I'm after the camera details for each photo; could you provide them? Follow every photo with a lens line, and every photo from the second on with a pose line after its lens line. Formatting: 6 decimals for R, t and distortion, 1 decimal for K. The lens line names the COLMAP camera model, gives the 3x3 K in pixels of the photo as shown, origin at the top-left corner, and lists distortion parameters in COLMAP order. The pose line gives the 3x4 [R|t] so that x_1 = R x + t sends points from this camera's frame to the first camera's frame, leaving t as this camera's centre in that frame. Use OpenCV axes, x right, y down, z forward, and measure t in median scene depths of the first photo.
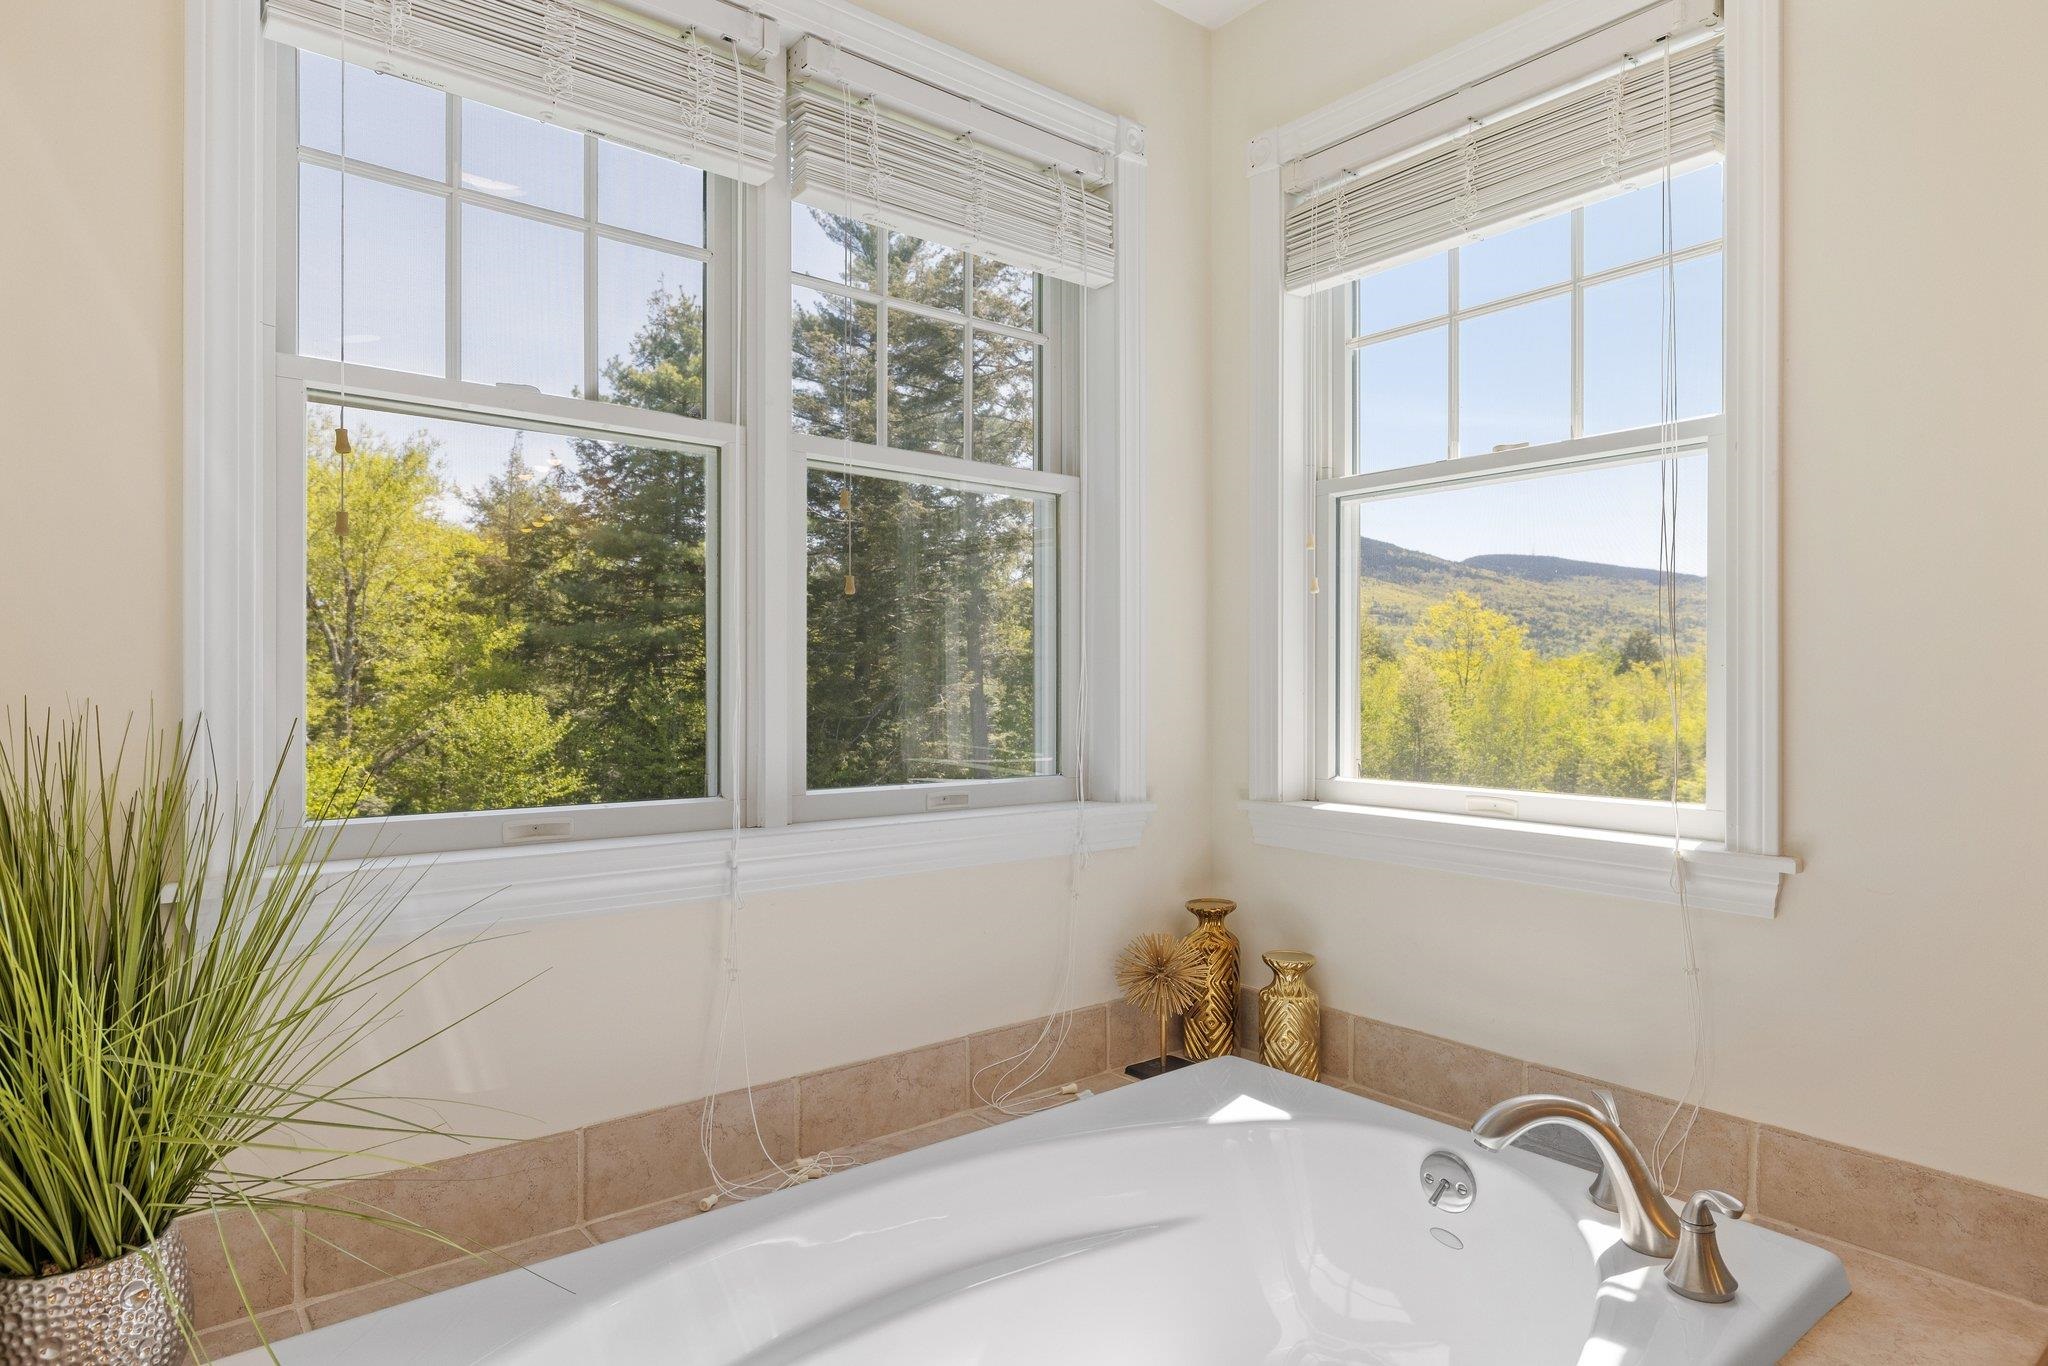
lens RADIAL K [[1159.3, 0, 1021.0], [0, 1159.3, 692.7], [0, 0, 1]] dist [0.006620, 0.000682]
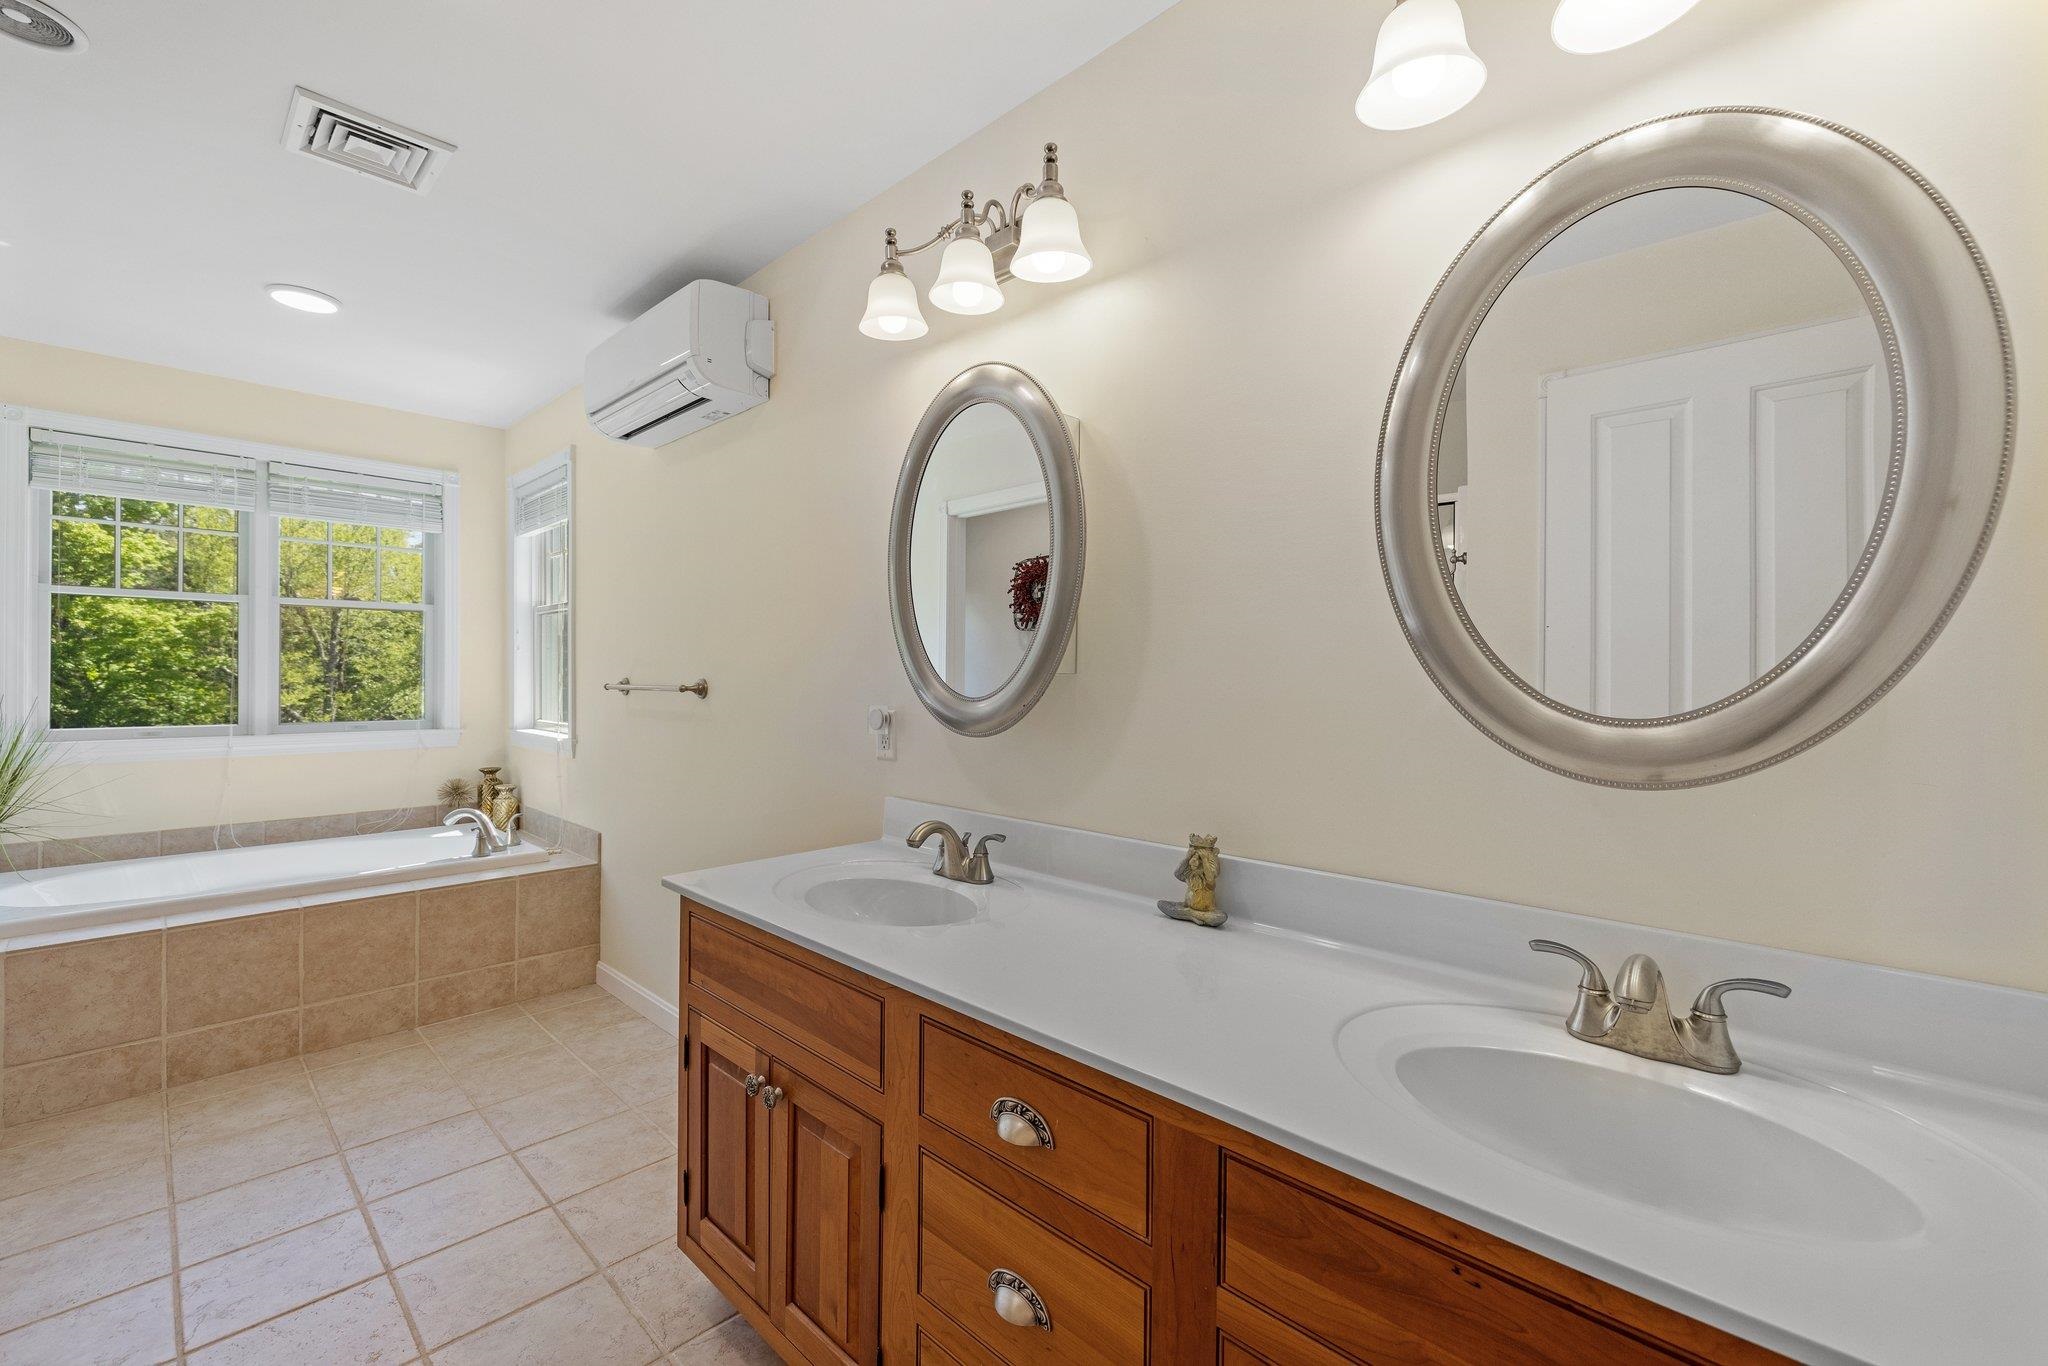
lens RADIAL K [[858.0, 0, 1029.7], [0, 858.0, 668.7], [0, 0, 1]] dist [-0.002385, -0.000371]
pose [[0.990642, 0.002082, 0.136471, 1.099590], [-0.000191, 0.999904, -0.013865, -0.014768], [-0.136487, 0.013710, 0.990547, -1.075520]]
